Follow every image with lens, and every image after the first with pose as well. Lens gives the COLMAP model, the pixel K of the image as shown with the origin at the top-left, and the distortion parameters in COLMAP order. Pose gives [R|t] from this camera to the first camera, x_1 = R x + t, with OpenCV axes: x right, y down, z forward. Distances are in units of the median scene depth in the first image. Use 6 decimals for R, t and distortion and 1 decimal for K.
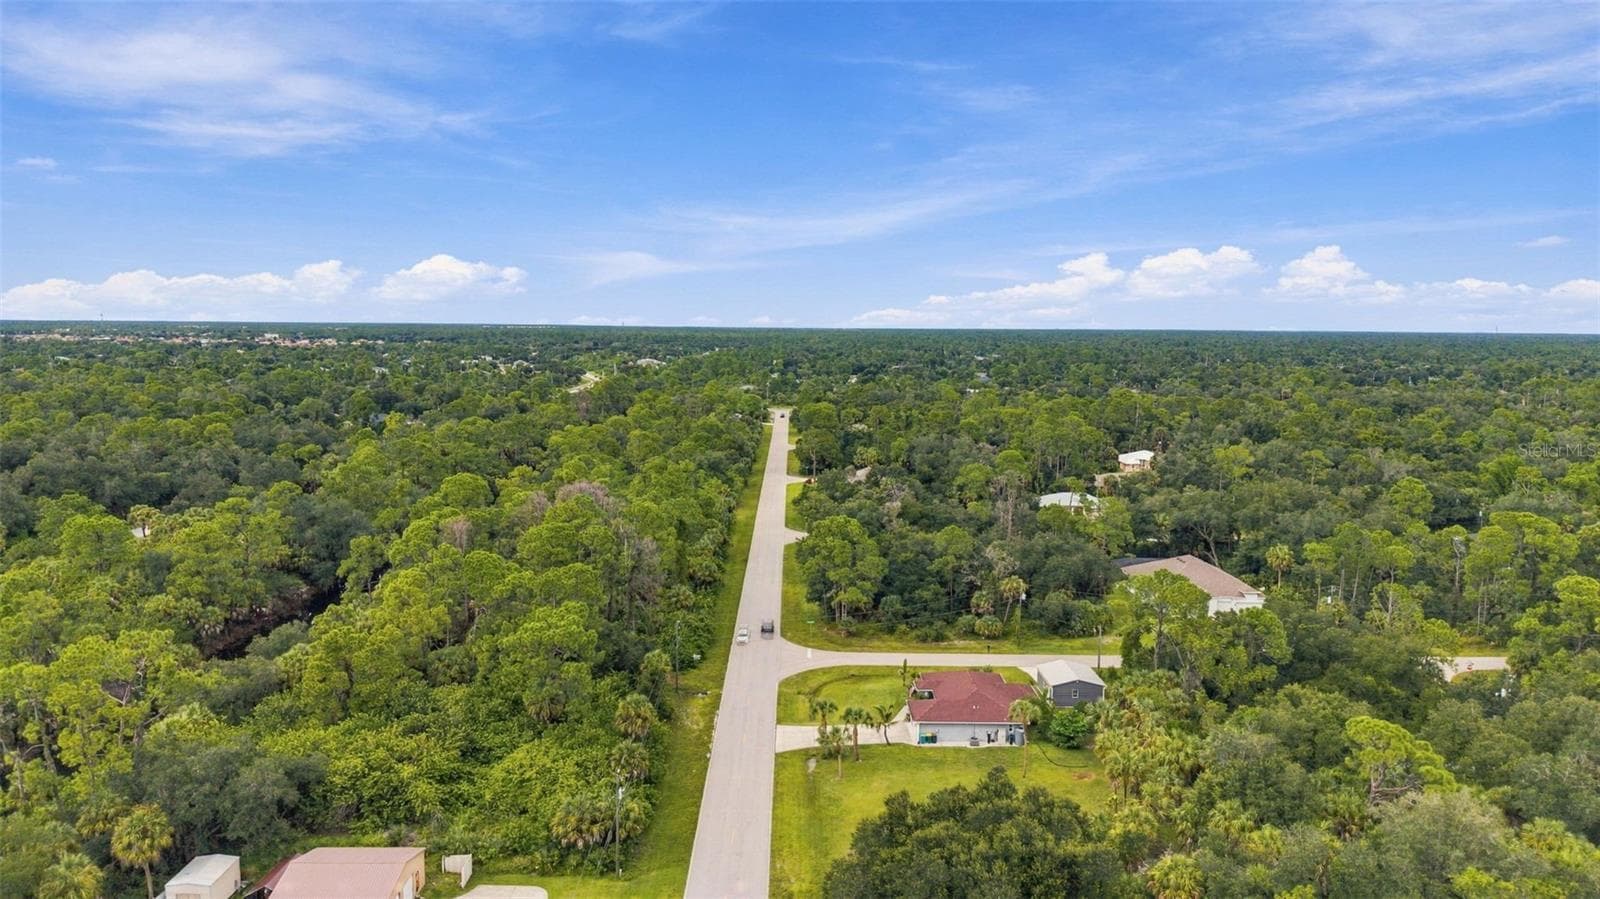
lens RADIAL K [[1063.5, 0, 800.0], [0, 1063.5, 449.5], [0, 0, 1]] dist [0.003131, -0.006920]
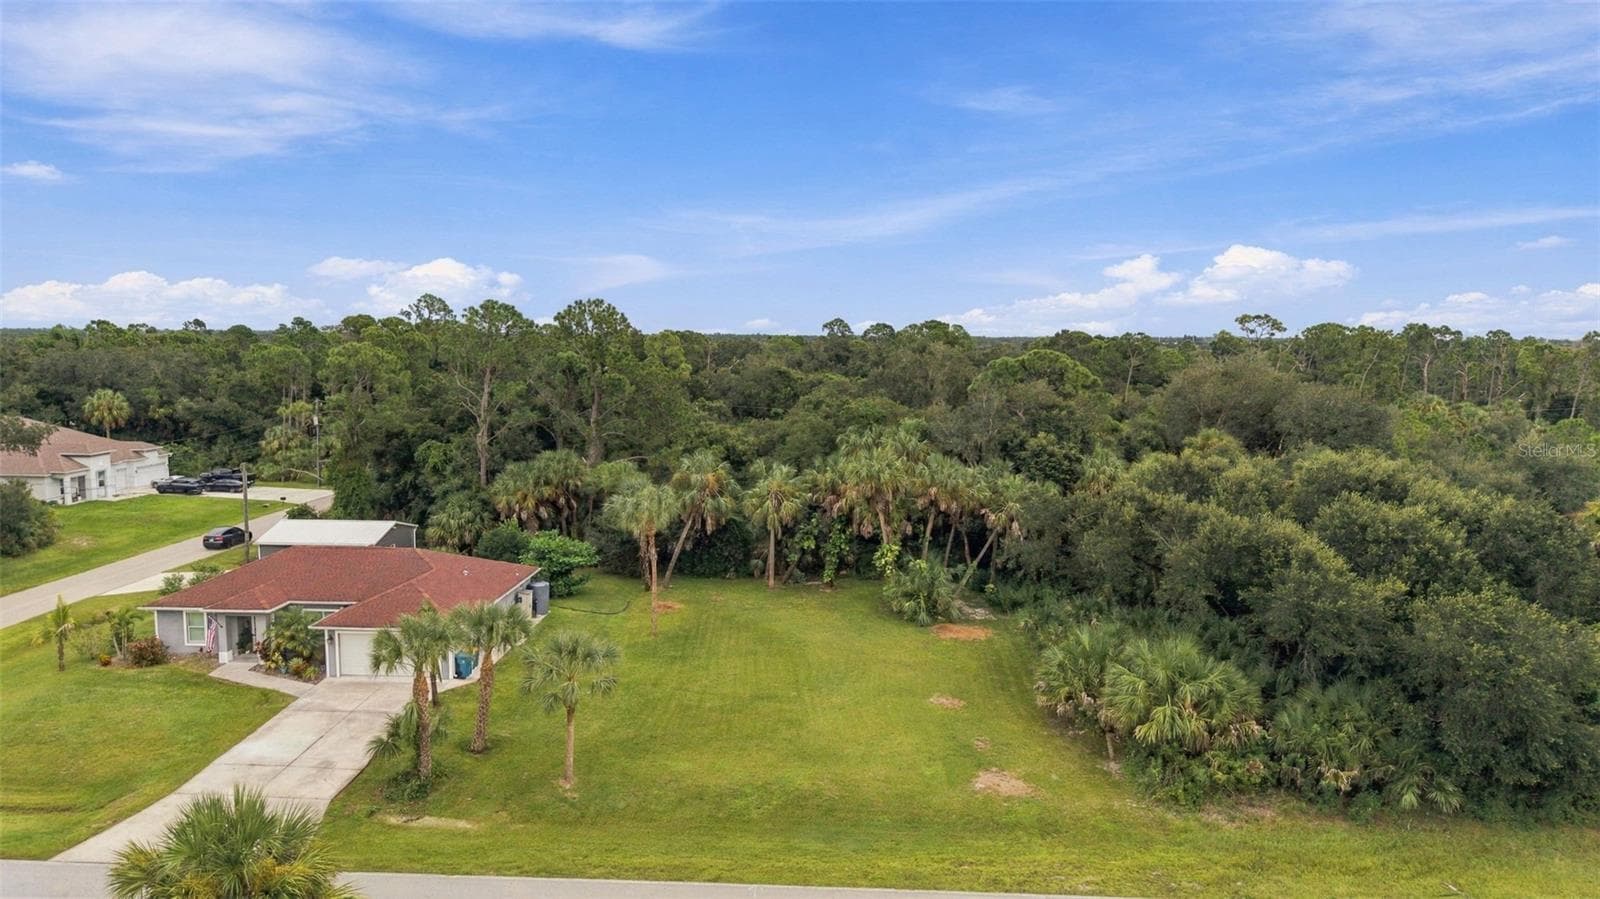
lens RADIAL K [[1063.5, 0, 800.0], [0, 1063.5, 449.5], [0, 0, 1]] dist [0.003131, -0.006920]
pose [[0.036541, -0.105912, 0.993704, -0.281628], [0.110327, 0.988717, 0.101324, 0.162587], [-0.993223, 0.105930, 0.047814, 0.843054]]
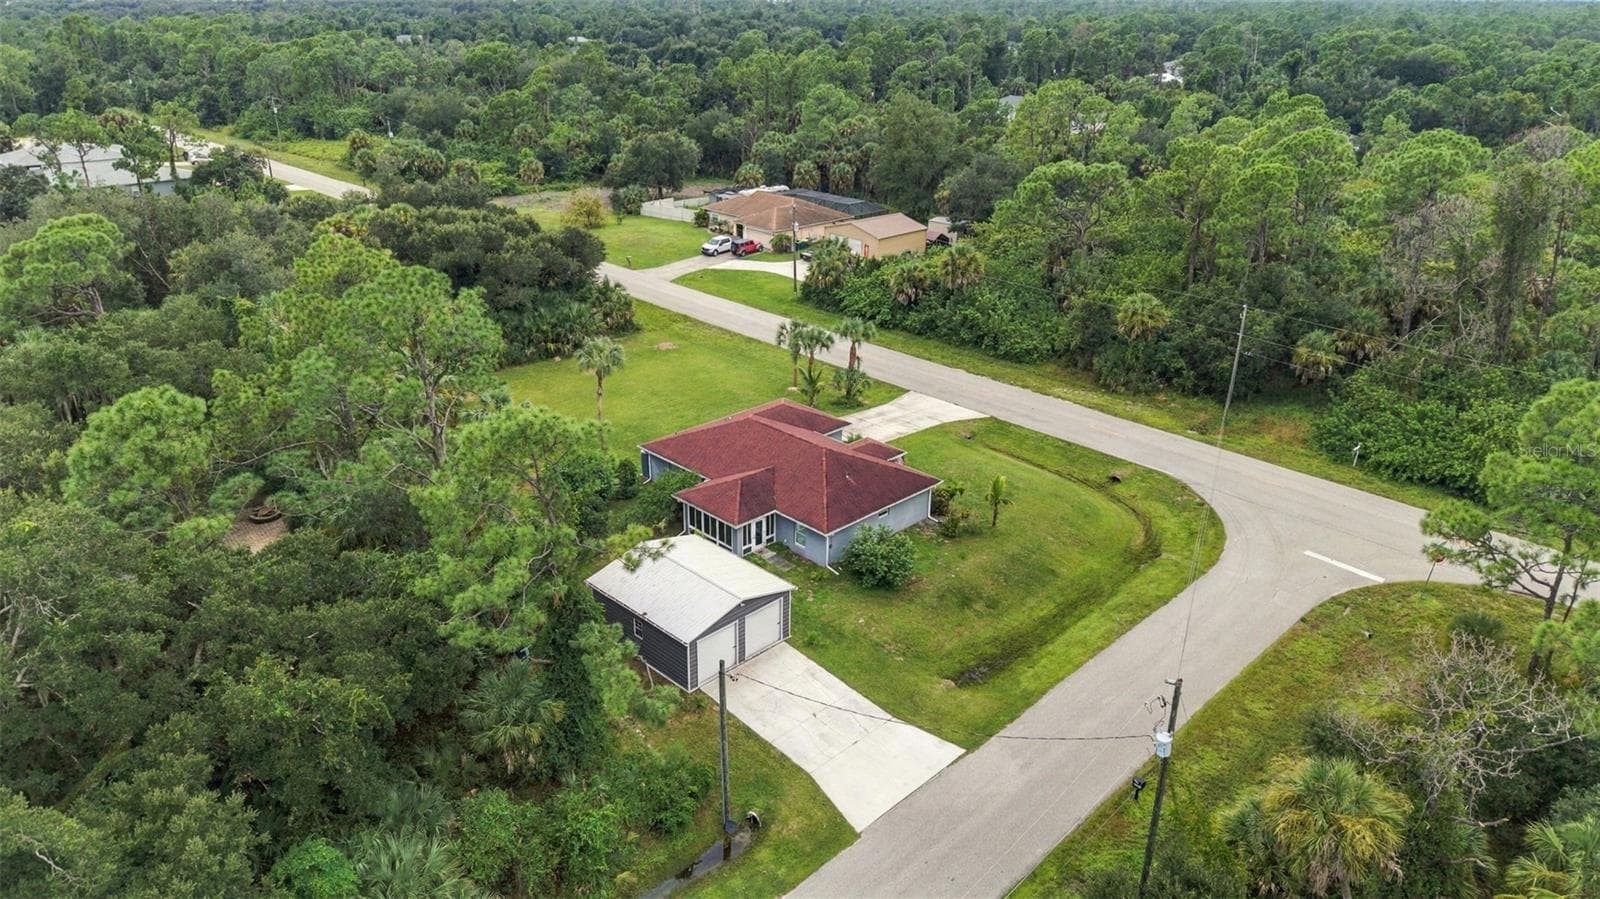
lens RADIAL K [[1063.5, 0, 800.0], [0, 1063.5, 449.5], [0, 0, 1]] dist [0.003131, -0.006920]
pose [[-0.718271, 0.259325, -0.645629, 0.521305], [-0.093054, 0.883802, 0.458515, -0.009917], [0.689512, 0.389416, -0.610678, 1.410578]]
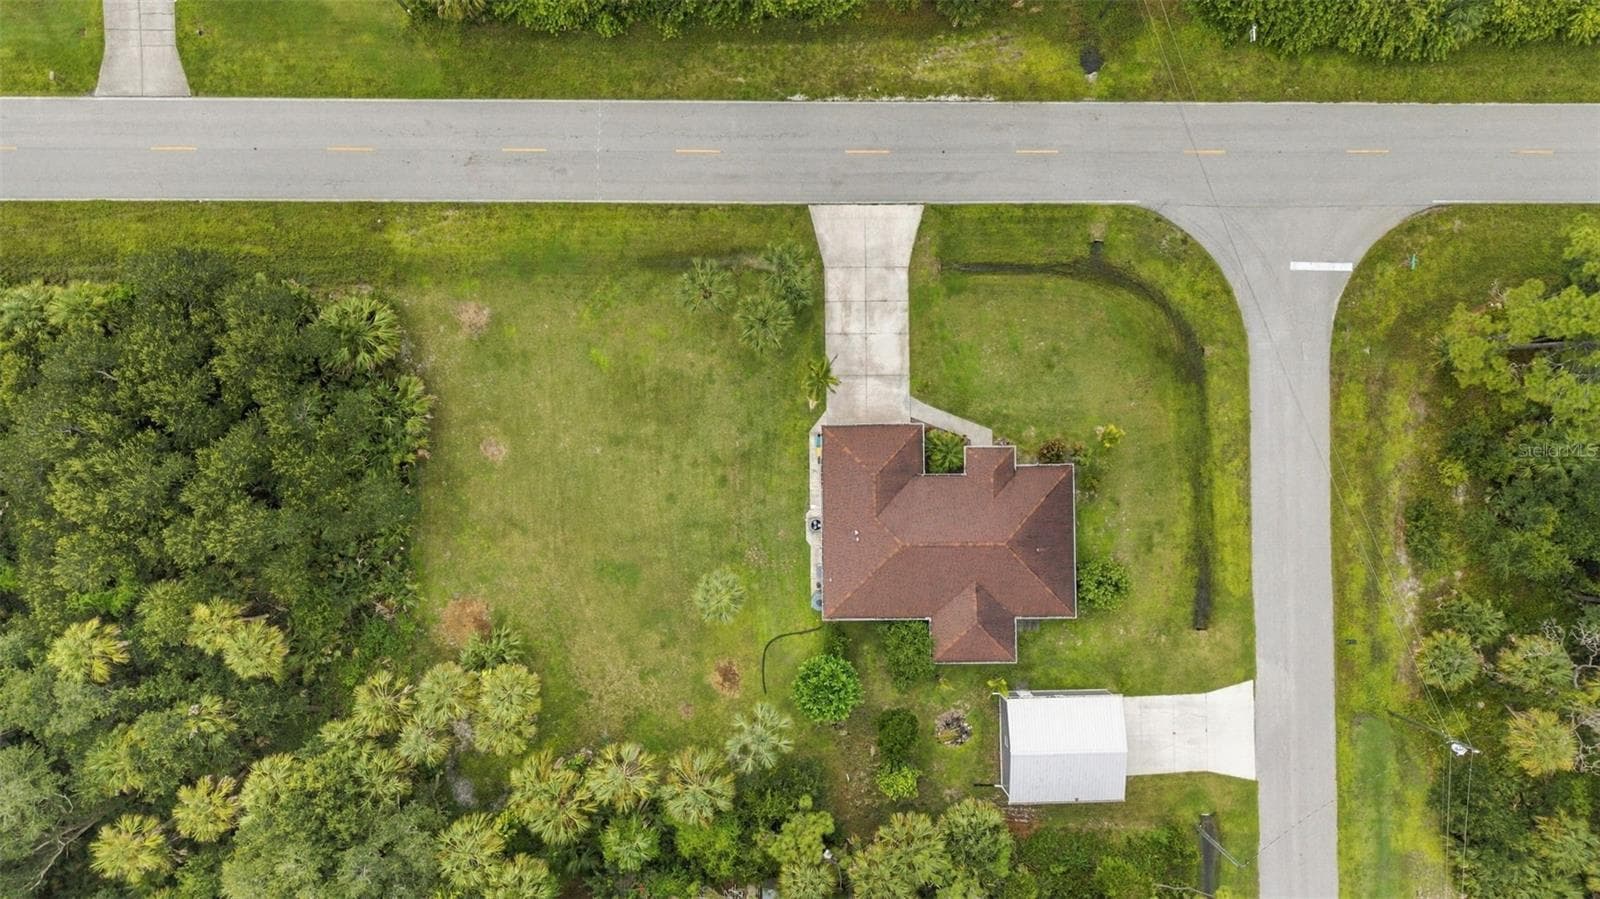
lens RADIAL K [[1063.5, 0, 800.0], [0, 1063.5, 449.5], [0, 0, 1]] dist [0.003131, -0.006920]
pose [[-0.000267, 0.999993, -0.003661, 0.121728], [-0.142156, 0.003586, 0.989838, -0.325340], [0.989844, 0.000785, 0.142155, 0.903937]]
